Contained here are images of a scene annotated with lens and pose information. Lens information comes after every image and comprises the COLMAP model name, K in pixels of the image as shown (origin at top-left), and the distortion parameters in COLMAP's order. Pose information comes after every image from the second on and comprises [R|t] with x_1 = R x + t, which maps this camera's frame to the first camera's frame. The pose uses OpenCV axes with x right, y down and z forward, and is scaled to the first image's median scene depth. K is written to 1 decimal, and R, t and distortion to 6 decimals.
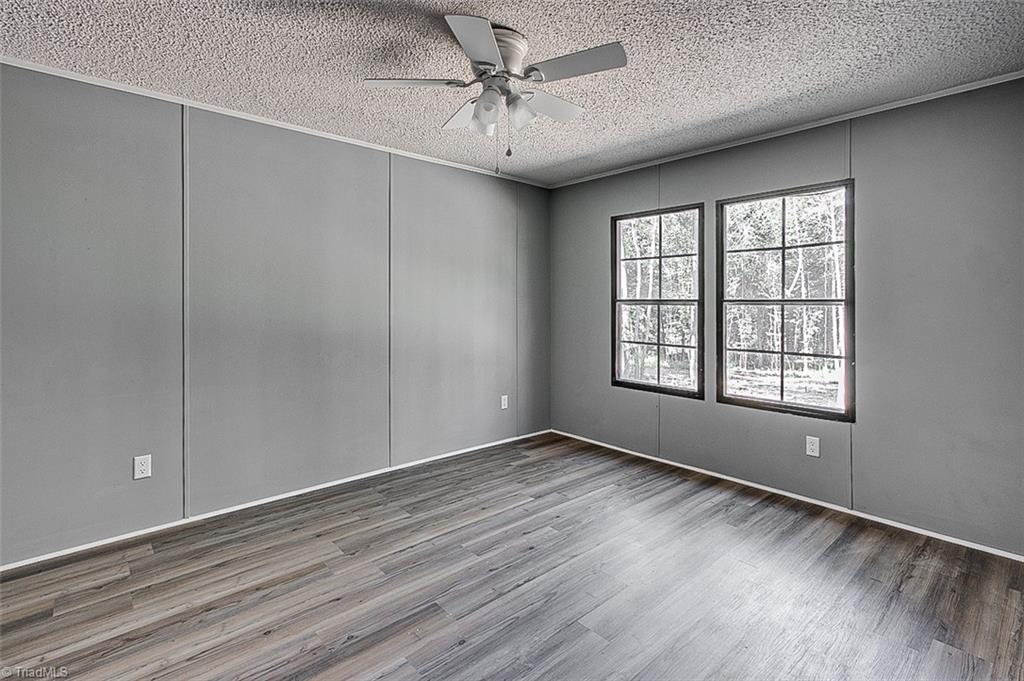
lens RADIAL K [[486.4, 0, 519.5], [0, 486.4, 304.6], [0, 0, 1]] dist [-0.010073, 0.000692]
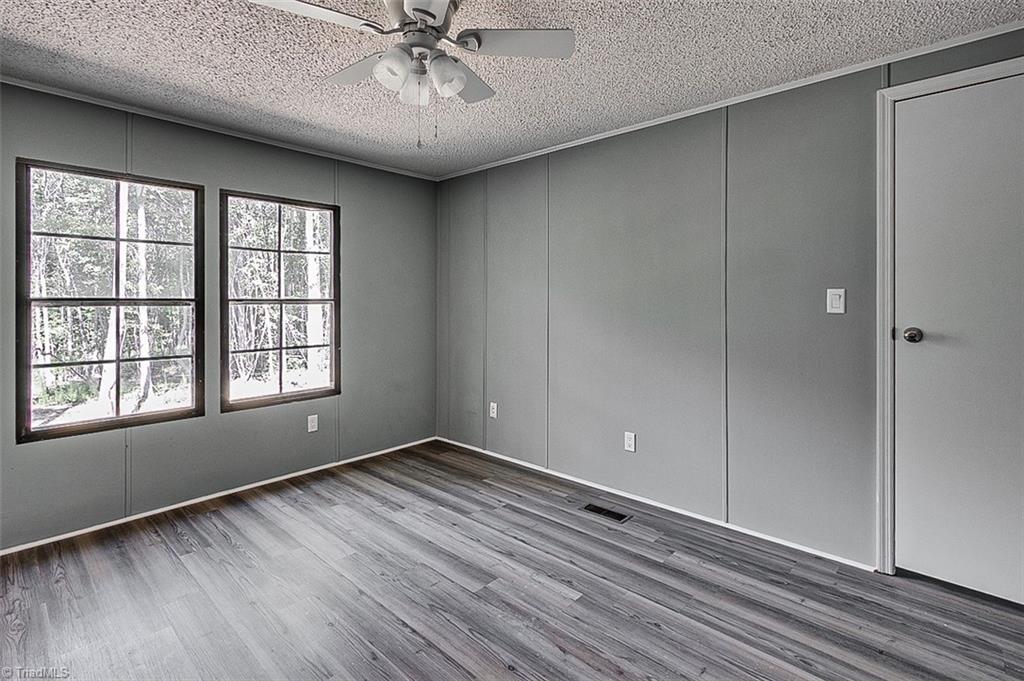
lens RADIAL K [[483.3, 0, 501.6], [0, 483.3, 301.2], [0, 0, 1]] dist [0.000215, 0.000320]
pose [[-0.082126, -0.000811, 0.996622, -0.540263], [0.007597, 0.999970, 0.001440, -0.003368], [-0.996593, 0.007690, -0.082117, 0.566584]]
